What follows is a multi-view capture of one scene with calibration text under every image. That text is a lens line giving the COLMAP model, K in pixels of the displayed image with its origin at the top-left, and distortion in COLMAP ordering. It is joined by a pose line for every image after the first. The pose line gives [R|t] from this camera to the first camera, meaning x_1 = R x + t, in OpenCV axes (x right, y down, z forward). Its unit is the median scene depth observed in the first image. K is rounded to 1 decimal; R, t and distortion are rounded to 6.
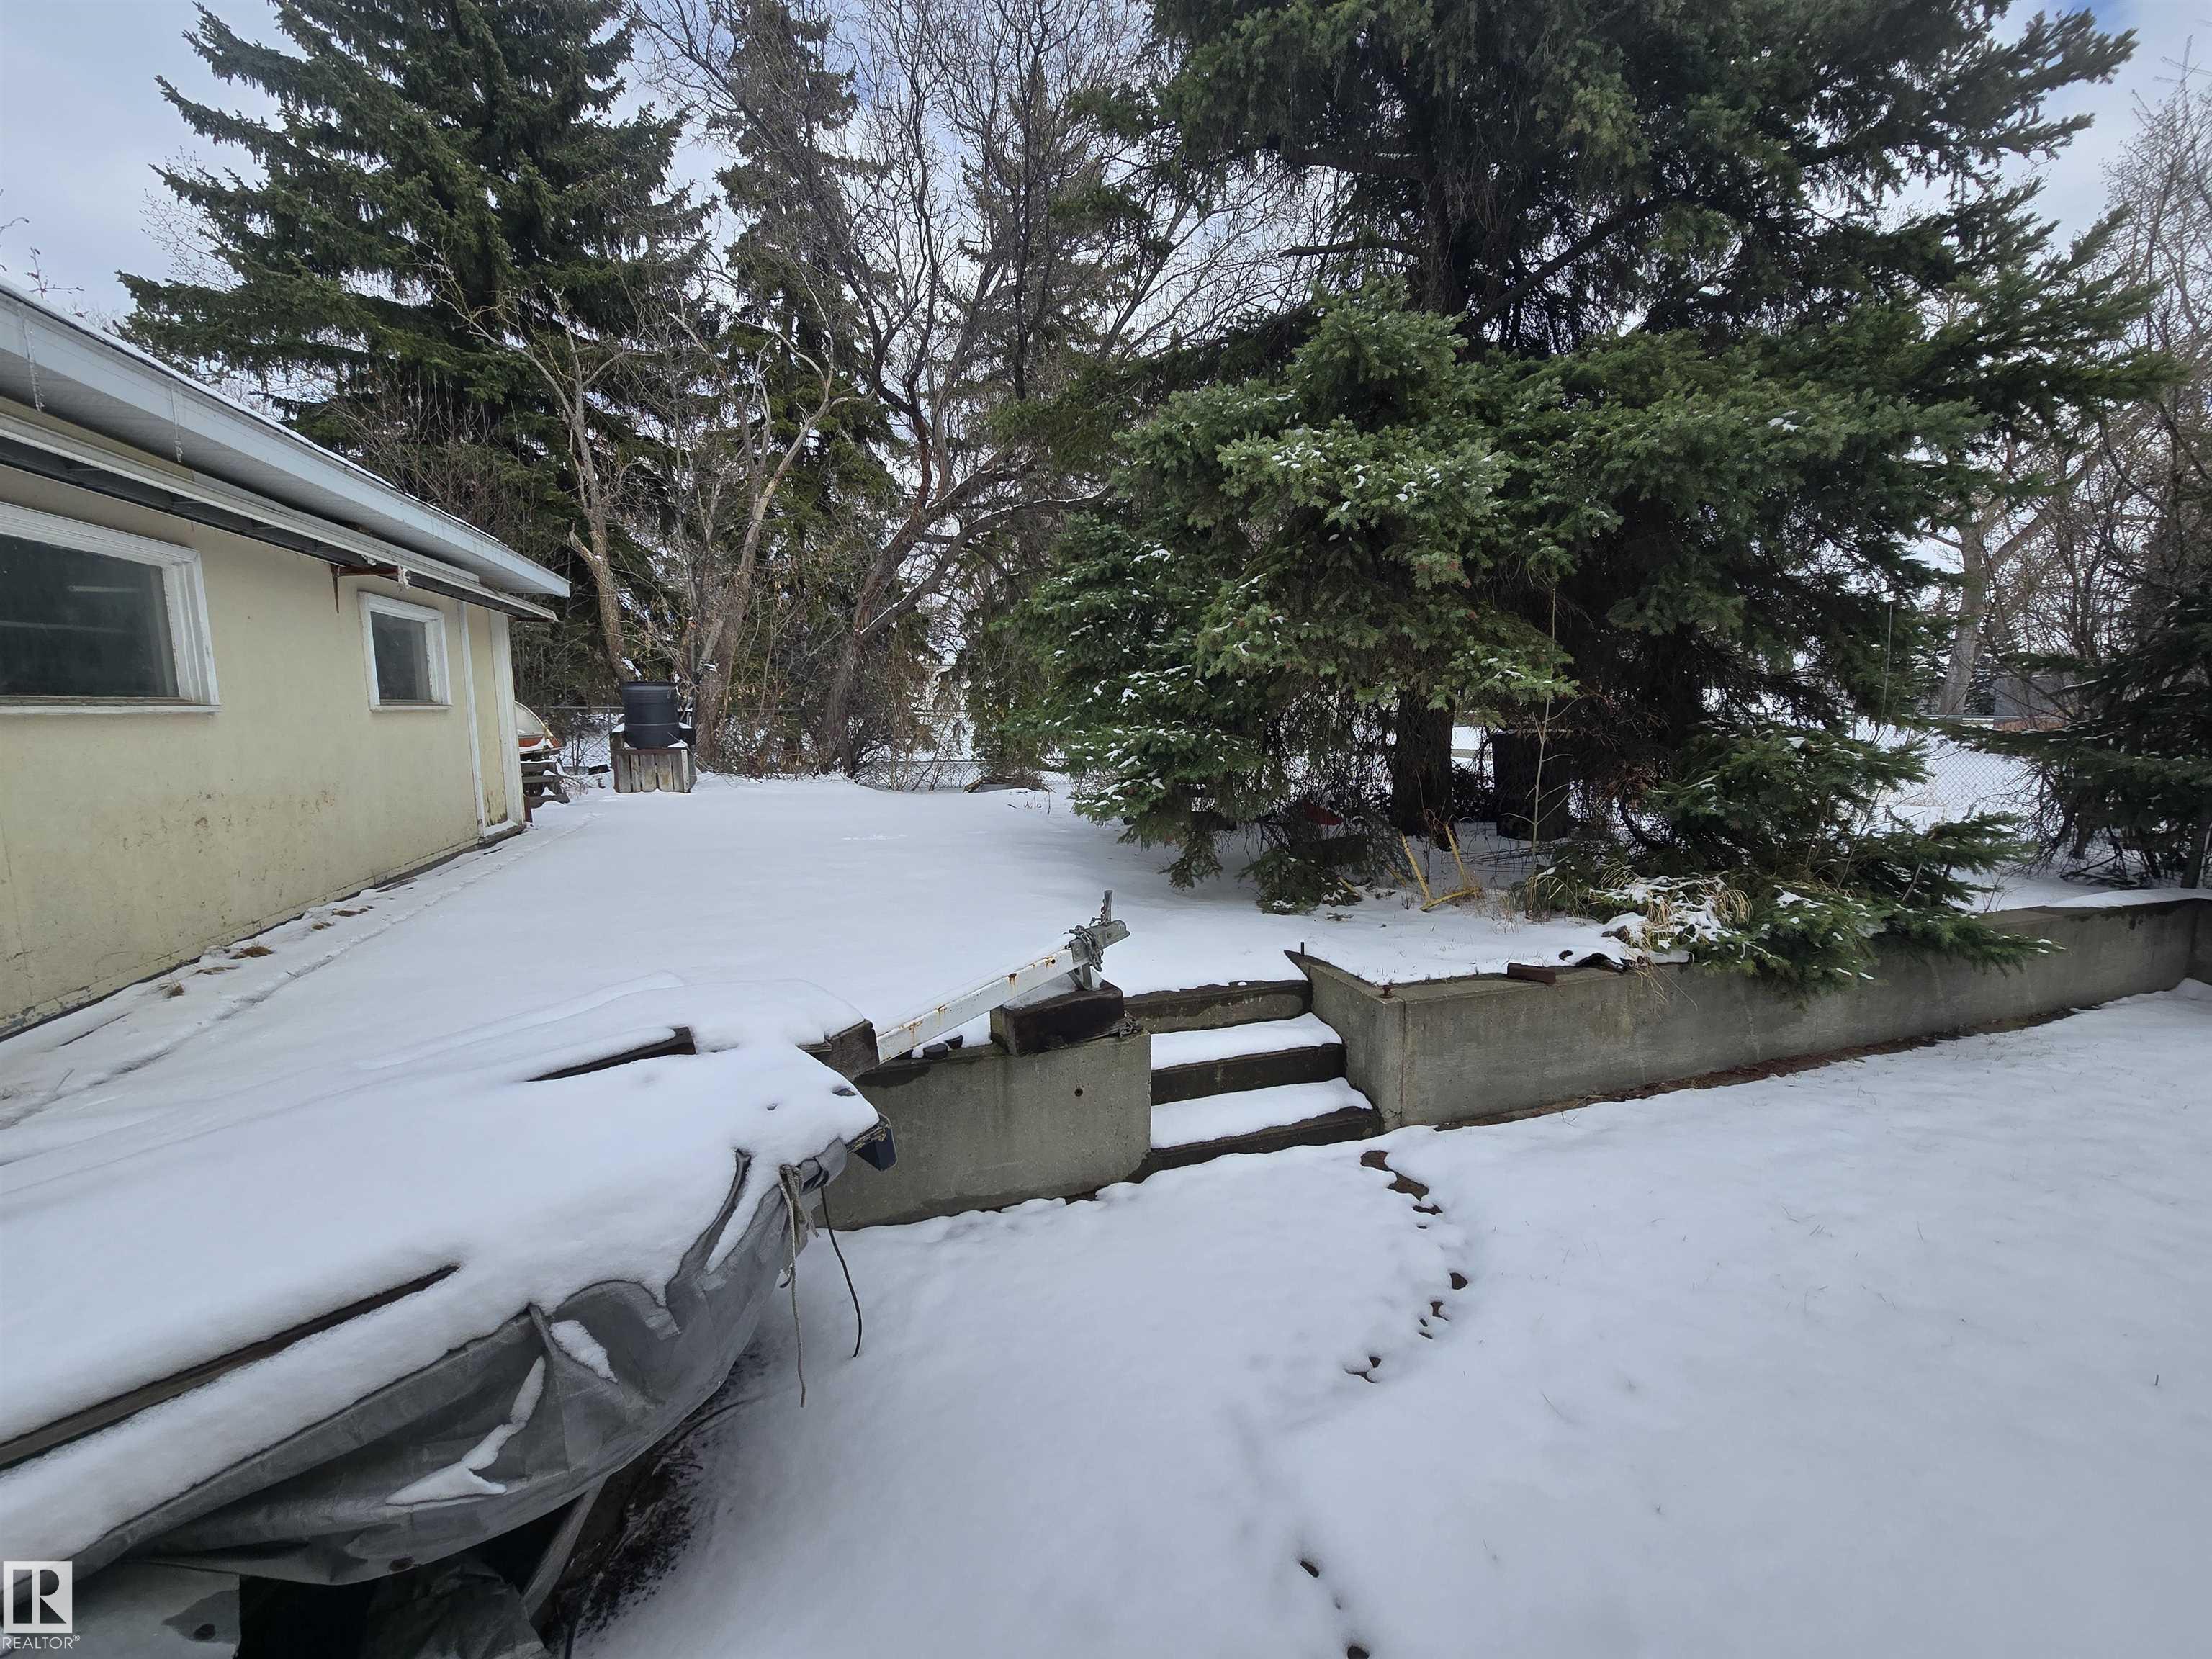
lens RADIAL K [[900.1, 0, 1106.6], [0, 900.1, 826.2], [0, 0, 1]] dist [-0.007699, 0.000472]
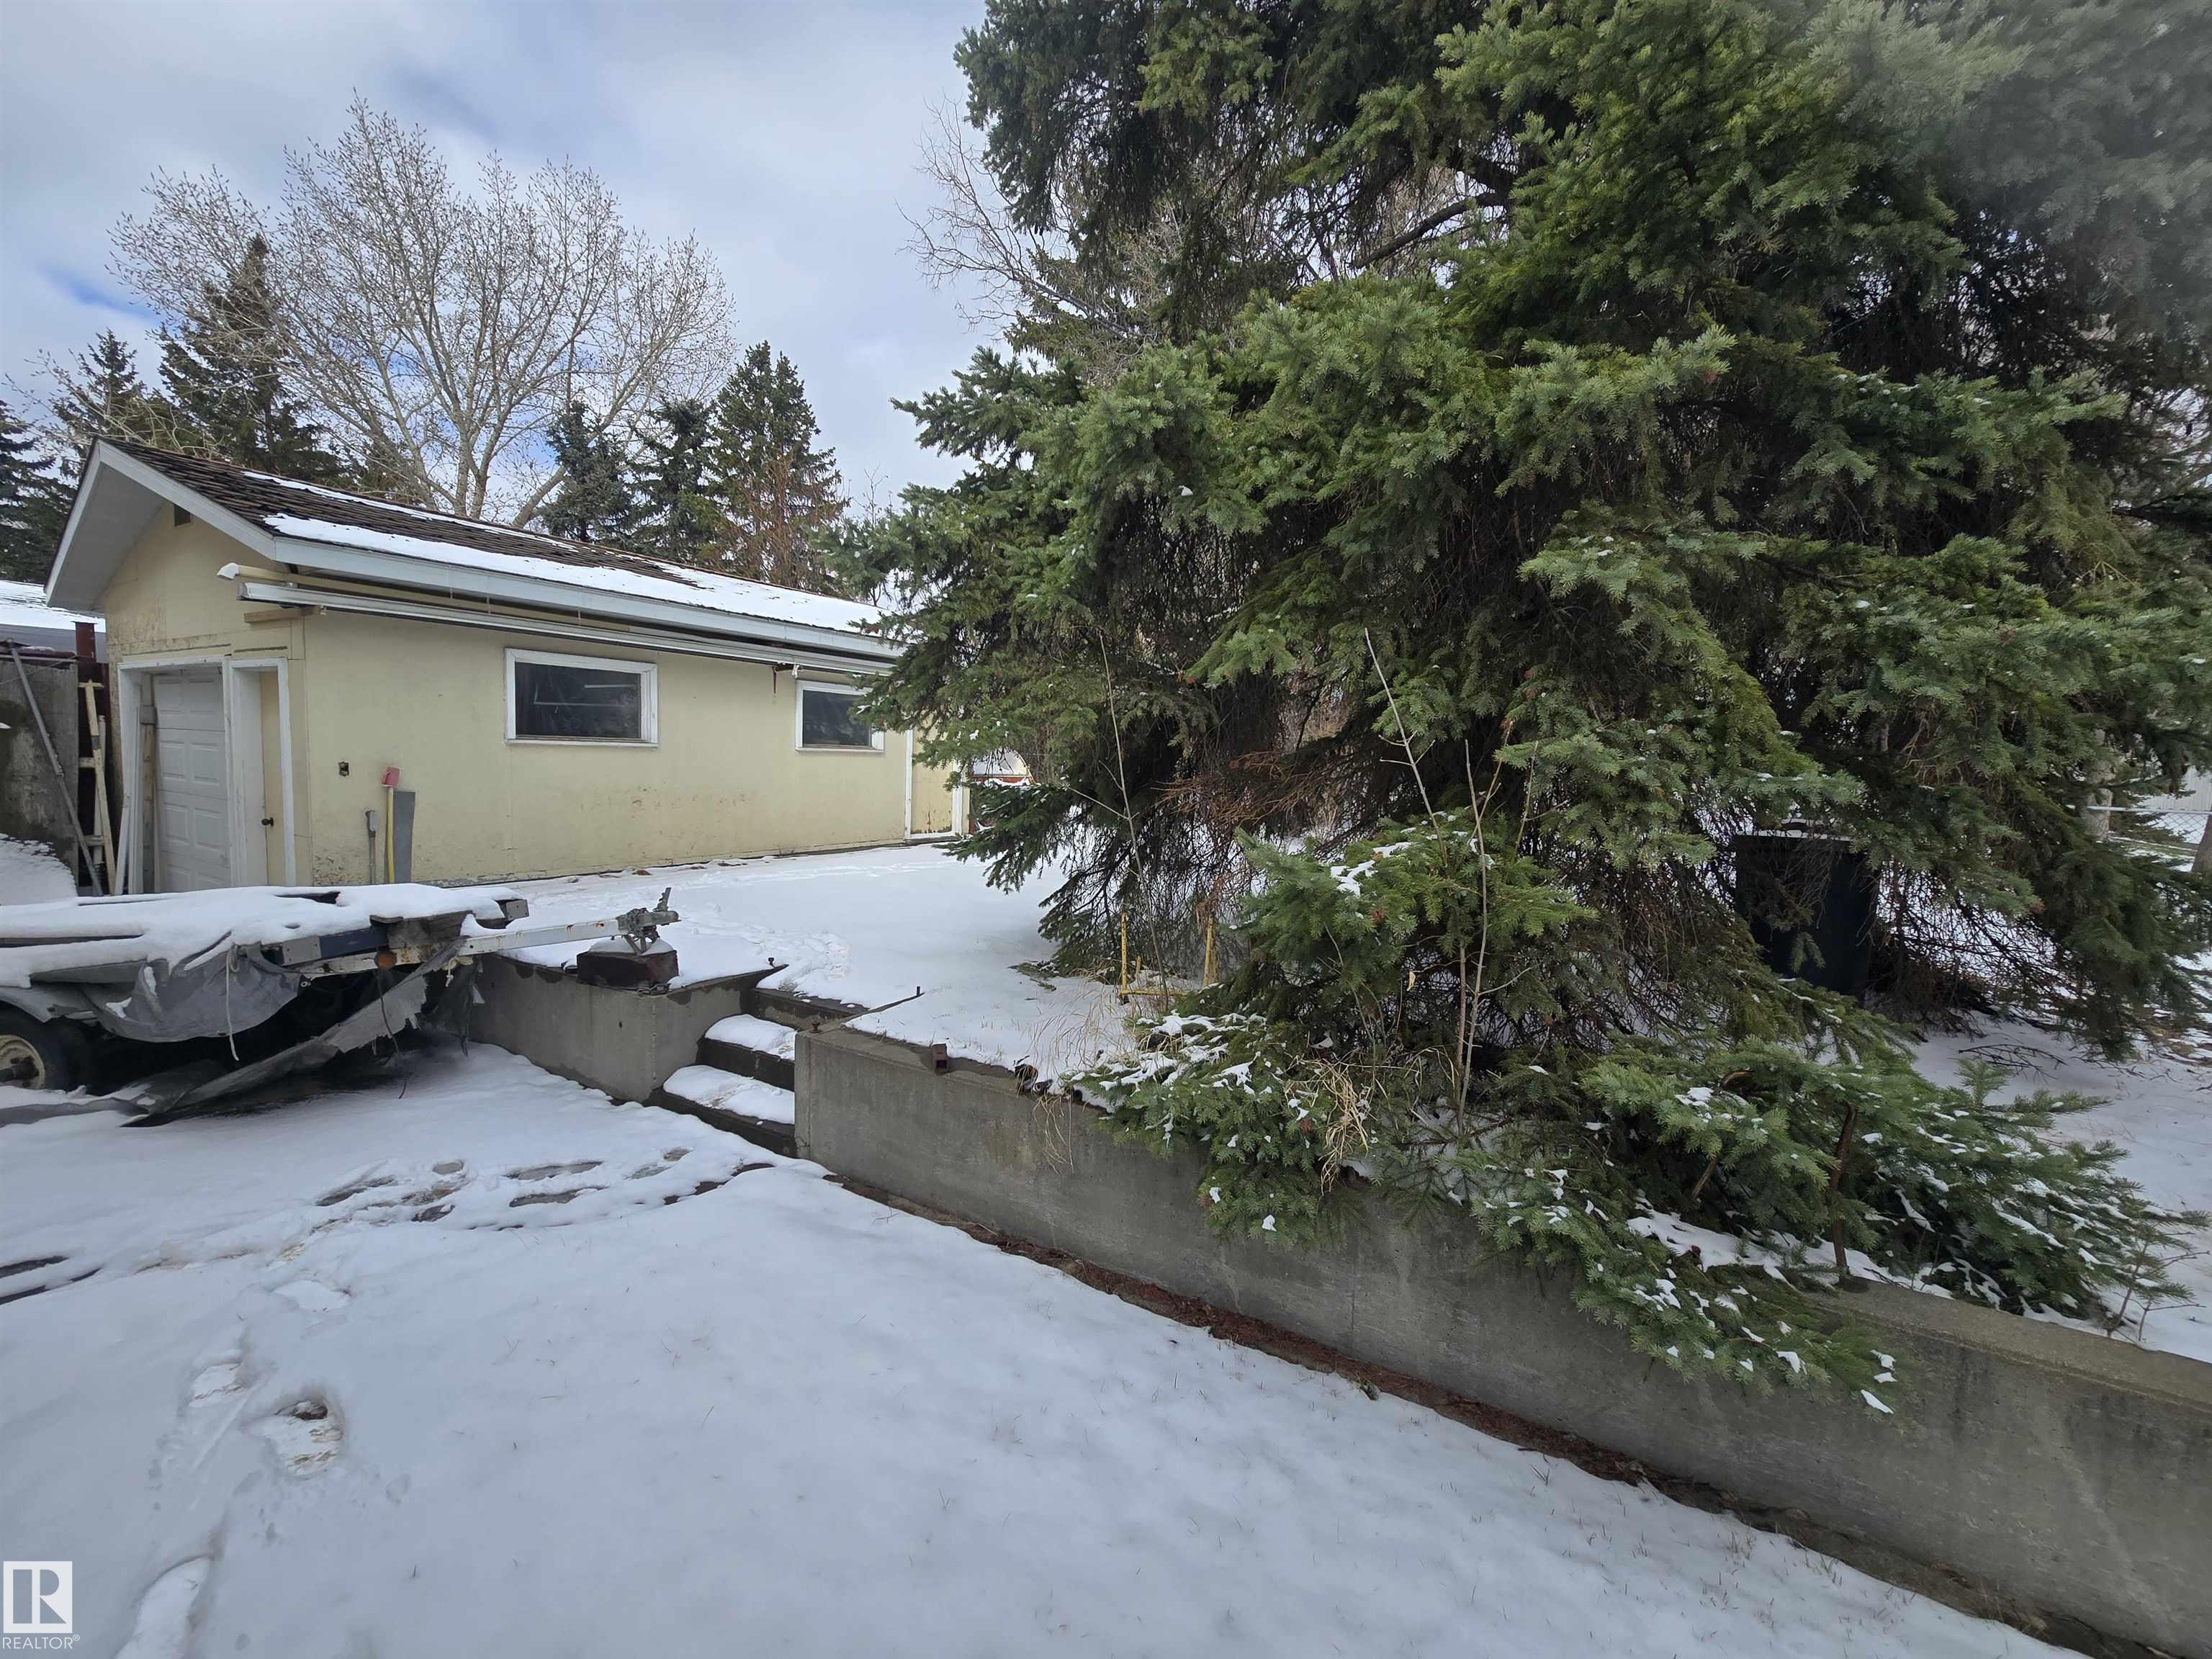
lens RADIAL K [[900.1, 0, 1106.6], [0, 900.1, 826.2], [0, 0, 1]] dist [-0.007699, 0.000472]
pose [[0.669310, 0.086812, -0.737895, 1.127159], [-0.135960, 0.990691, -0.006770, -0.079384], [0.730438, 0.104855, 0.674882, 0.437035]]
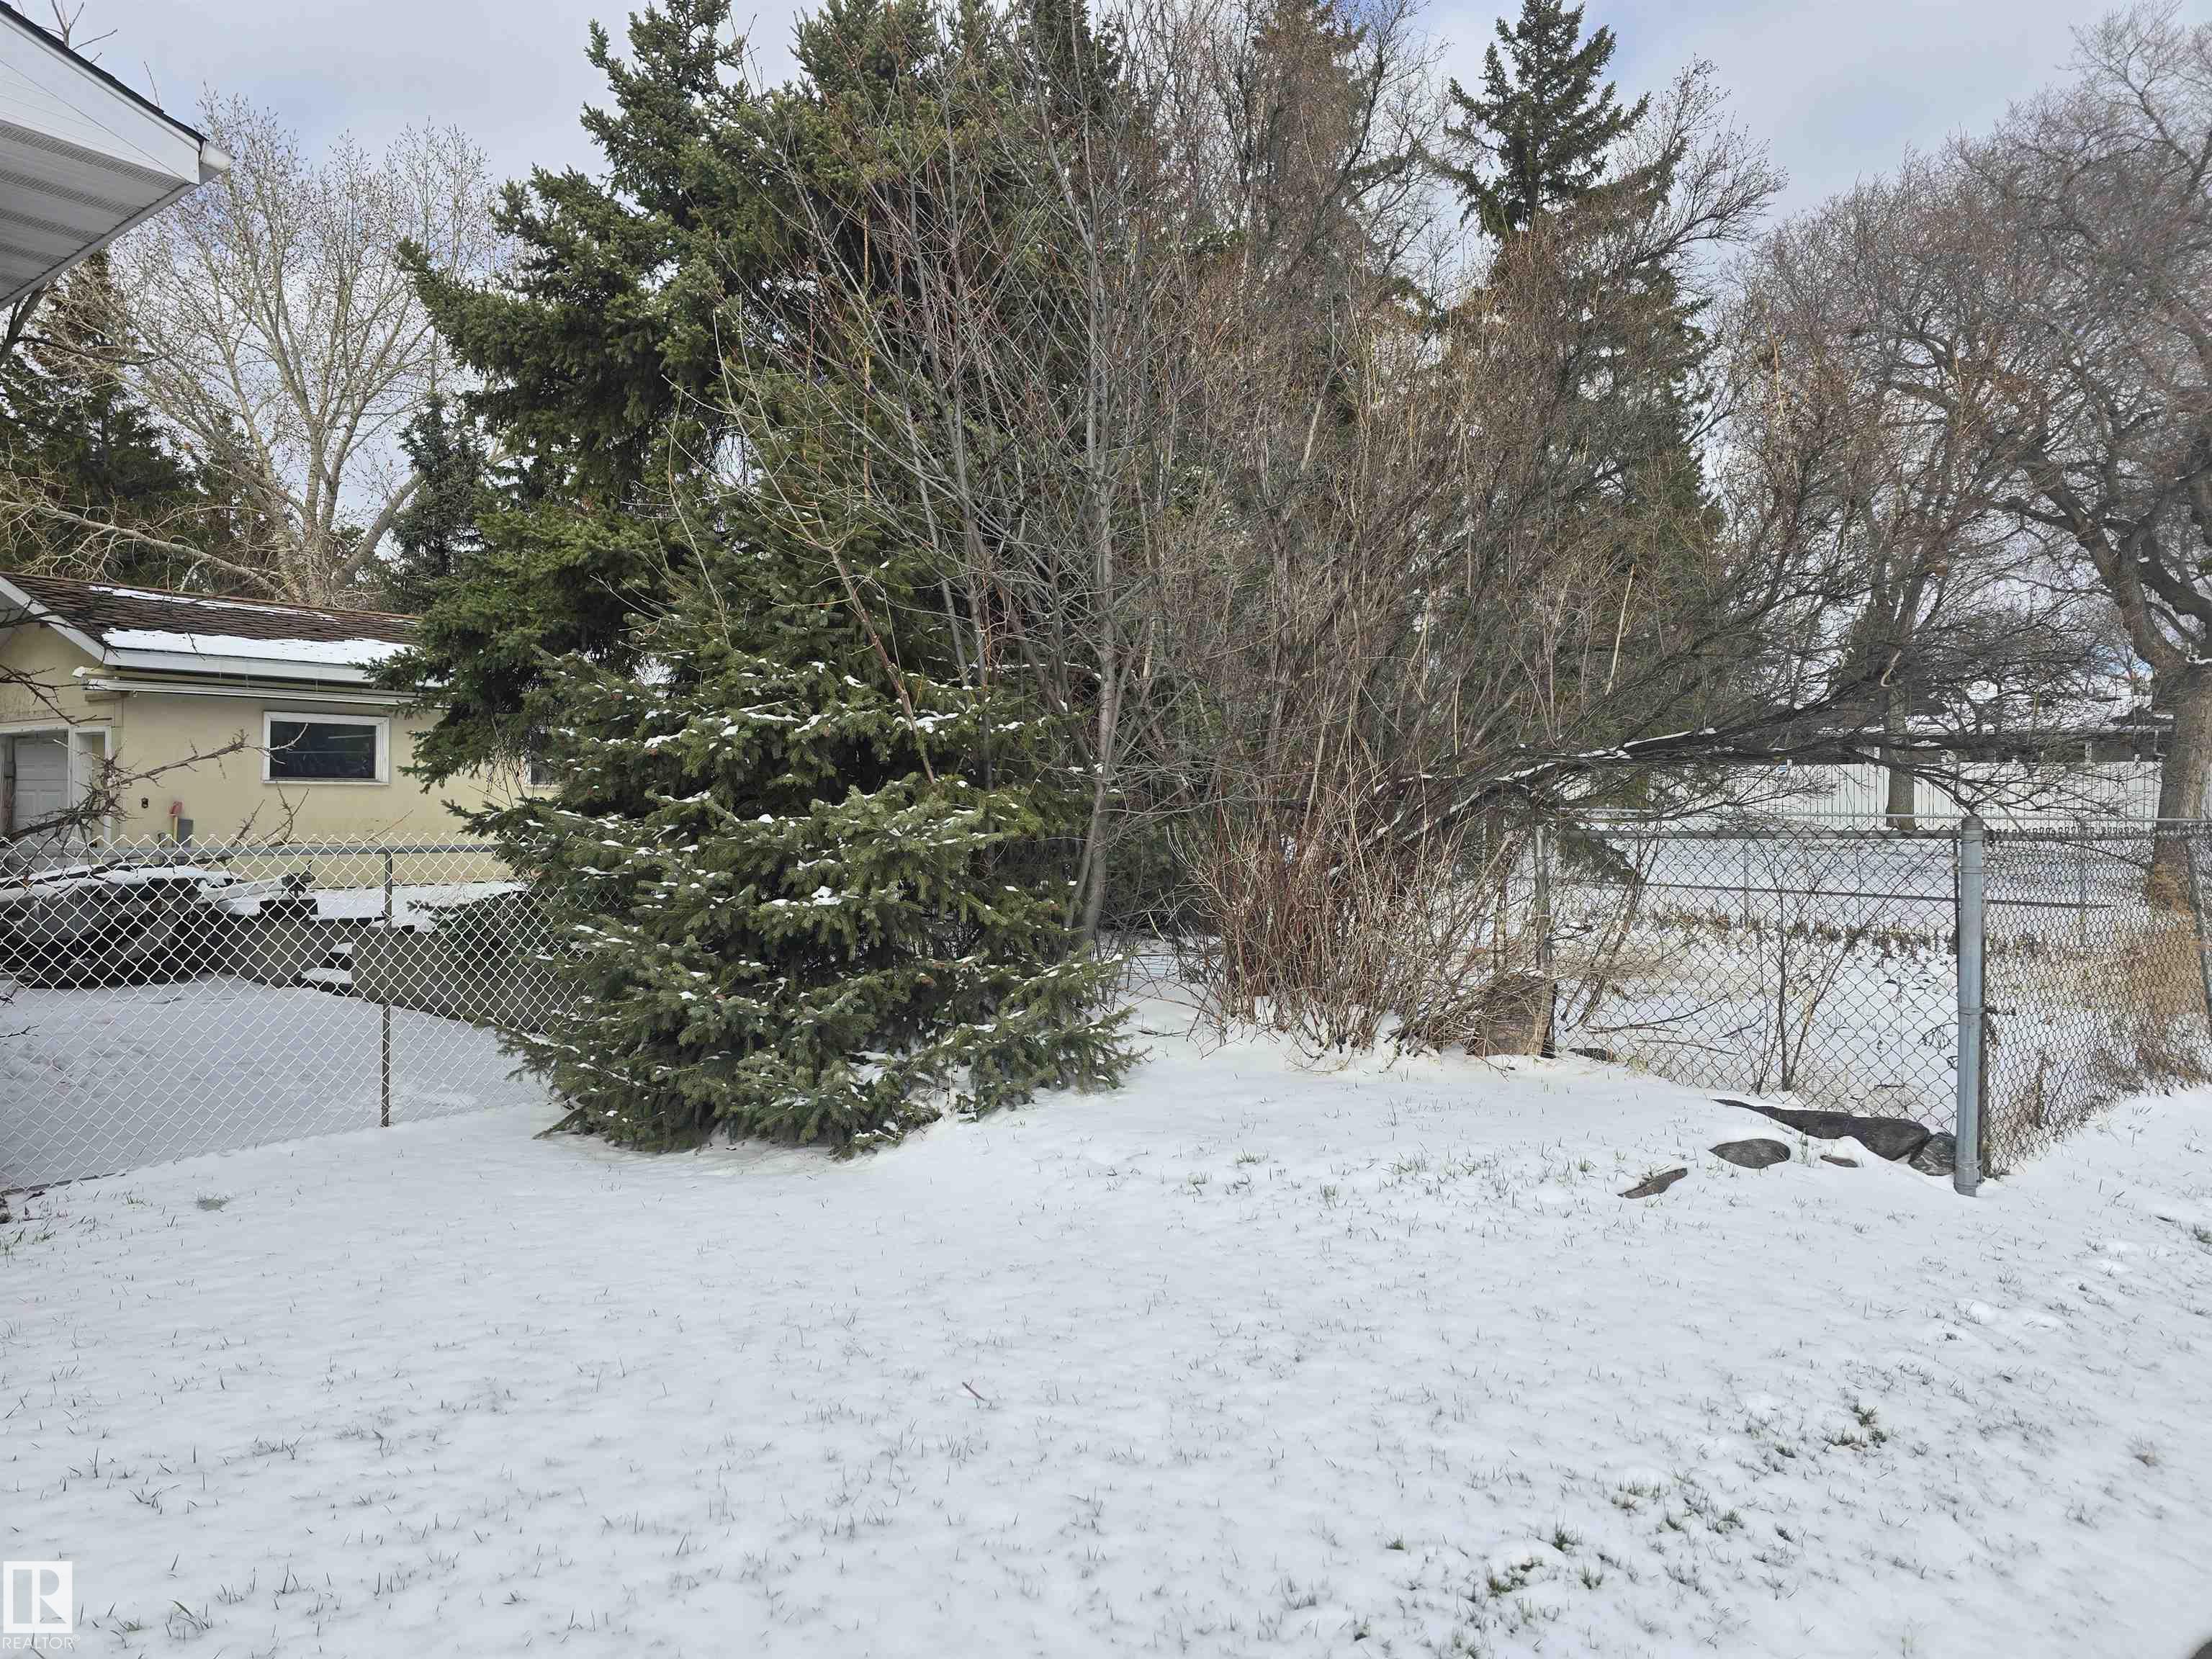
lens RADIAL K [[1477.0, 0, 1109.0], [0, 1477.0, 816.8], [0, 0, 1]] dist [0.002248, 0.000950]
pose [[0.554372, 0.017544, -0.832084, 3.310251], [-0.124704, 0.990242, -0.062205, -0.045228], [0.822873, 0.138249, 0.551150, 0.458881]]
